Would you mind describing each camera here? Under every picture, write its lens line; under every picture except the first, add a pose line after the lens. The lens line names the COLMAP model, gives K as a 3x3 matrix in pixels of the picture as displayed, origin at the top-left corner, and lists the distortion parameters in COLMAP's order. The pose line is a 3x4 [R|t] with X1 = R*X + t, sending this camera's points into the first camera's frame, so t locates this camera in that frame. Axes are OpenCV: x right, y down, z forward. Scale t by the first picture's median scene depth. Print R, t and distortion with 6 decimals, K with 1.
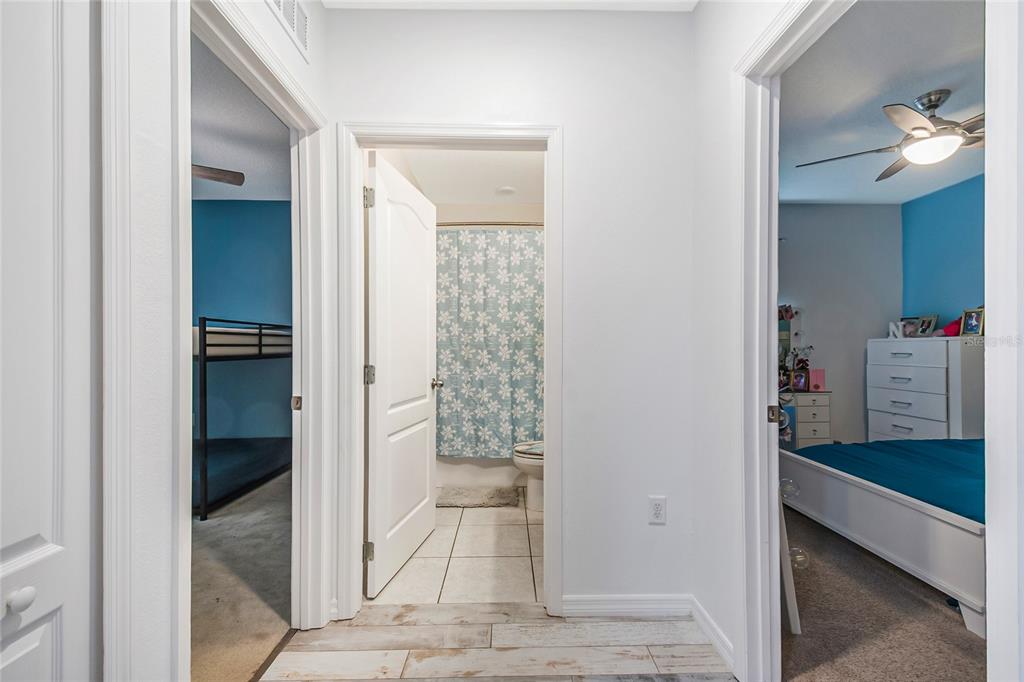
lens RADIAL K [[456.5, 0, 519.1], [0, 456.5, 353.2], [0, 0, 1]] dist [0.005029, -0.010674]
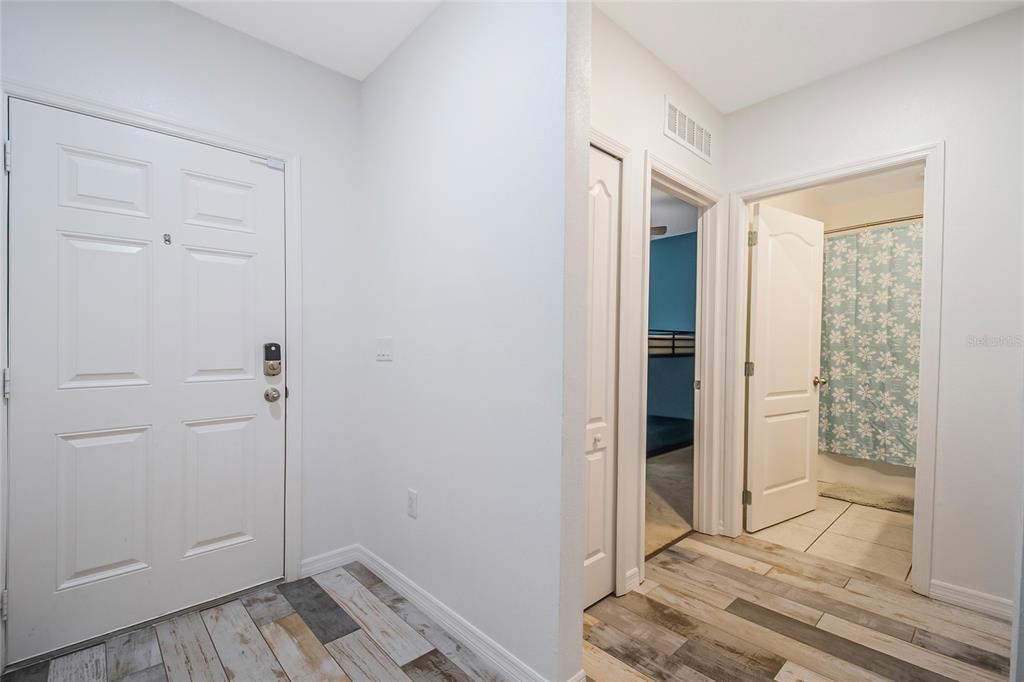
lens RADIAL K [[456.5, 0, 510.9], [0, 456.5, 354.0], [0, 0, 1]] dist [0.005029, -0.010674]
pose [[0.662706, 0.014306, -0.748743, 0.163361], [-0.012887, 0.999887, 0.007698, -0.000419], [0.748769, 0.004548, 0.662816, -0.330473]]
